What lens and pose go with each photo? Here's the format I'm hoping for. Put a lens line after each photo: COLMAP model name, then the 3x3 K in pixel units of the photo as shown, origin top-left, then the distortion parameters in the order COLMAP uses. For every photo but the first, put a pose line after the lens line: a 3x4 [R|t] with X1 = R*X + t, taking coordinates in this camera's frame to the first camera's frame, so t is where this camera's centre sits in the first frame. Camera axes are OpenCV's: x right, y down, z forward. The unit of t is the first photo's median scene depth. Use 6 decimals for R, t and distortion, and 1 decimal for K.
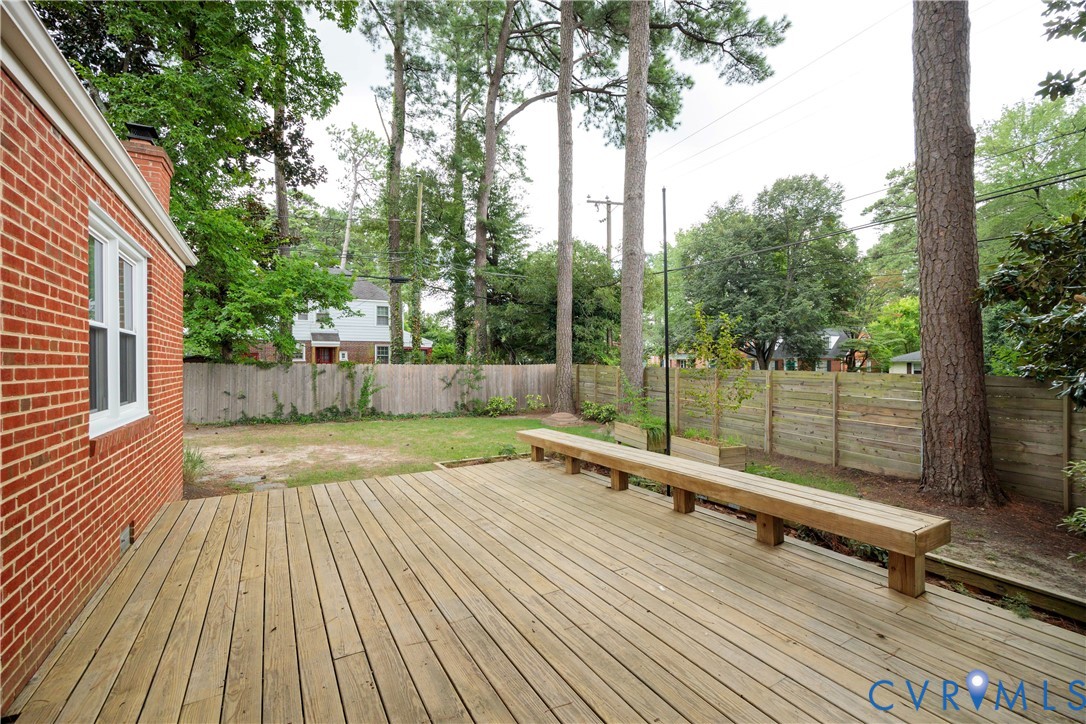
lens RADIAL K [[466.9, 0, 532.3], [0, 466.9, 361.4], [0, 0, 1]] dist [-0.005175, -0.000215]
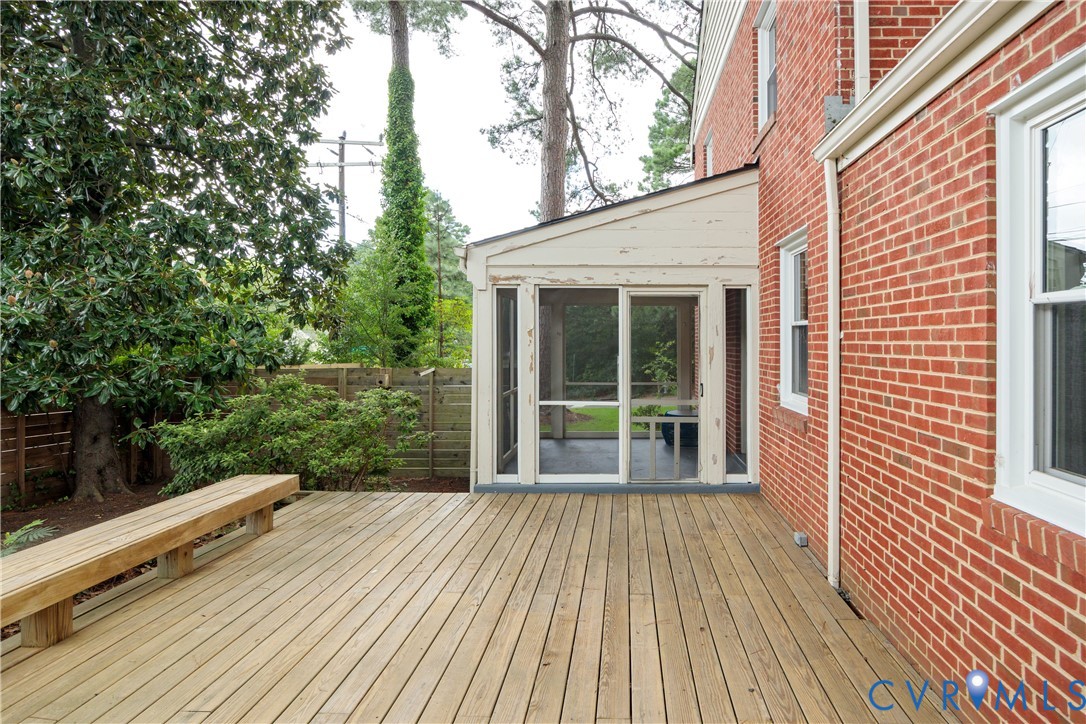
lens RADIAL K [[589.2, 0, 616.4], [0, 589.2, 347.9], [0, 0, 1]] dist [-0.006041, -0.001410]
pose [[-0.864799, 0.000676, 0.502117, -0.260647], [0.001815, 0.999997, 0.001780, -0.009771], [-0.502114, 0.002451, -0.864798, 0.552676]]
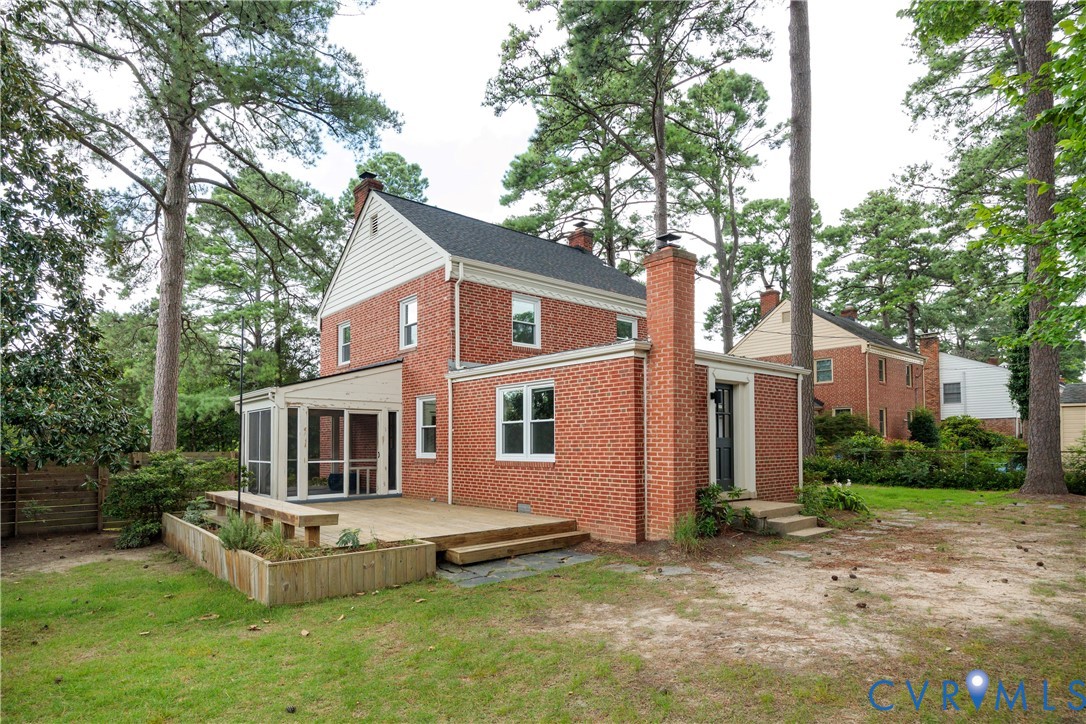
lens RADIAL K [[589.2, 0, 544.0], [0, 589.2, 432.5], [0, 0, 1]] dist [-0.006041, -0.001410]
pose [[-0.978464, 0.007953, -0.206267, -0.125218], [0.013785, 0.999544, -0.026850, 0.025295], [0.205959, -0.029115, -0.978127, 1.461061]]
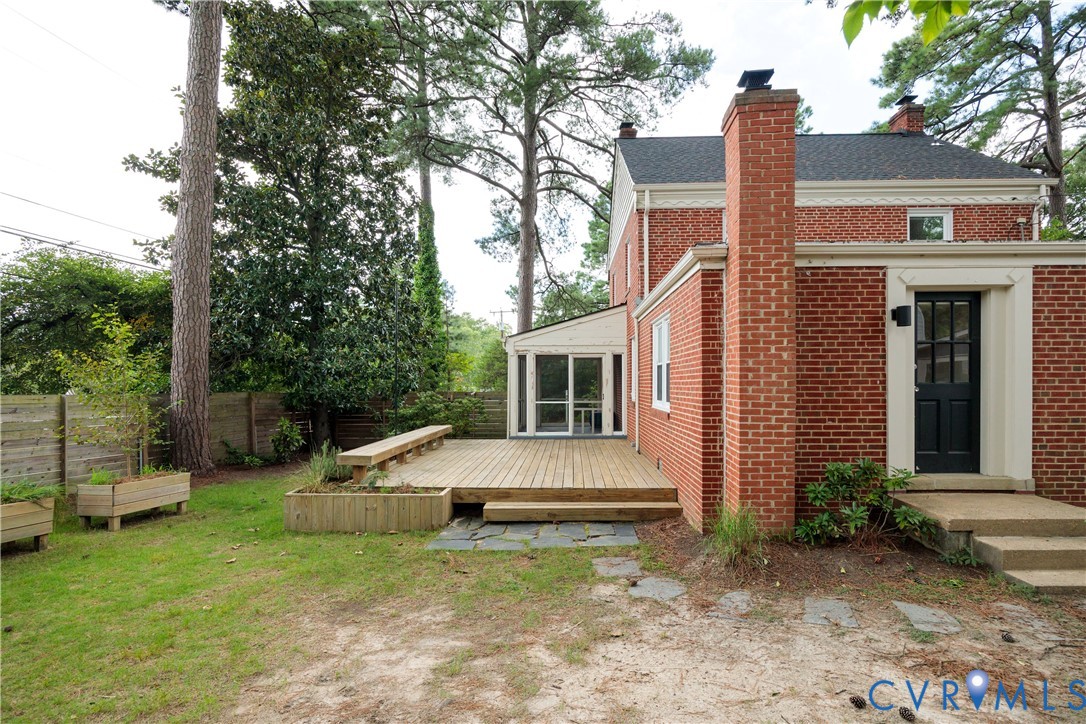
lens RADIAL K [[527.1, 0, 560.8], [0, 527.1, 388.2], [0, 0, 1]] dist [-0.010240, -0.000953]
pose [[-0.861864, 0.004777, 0.507117, -0.608136], [0.005616, 0.999984, 0.000124, 0.013334], [-0.507108, 0.002955, -0.861877, 1.171245]]
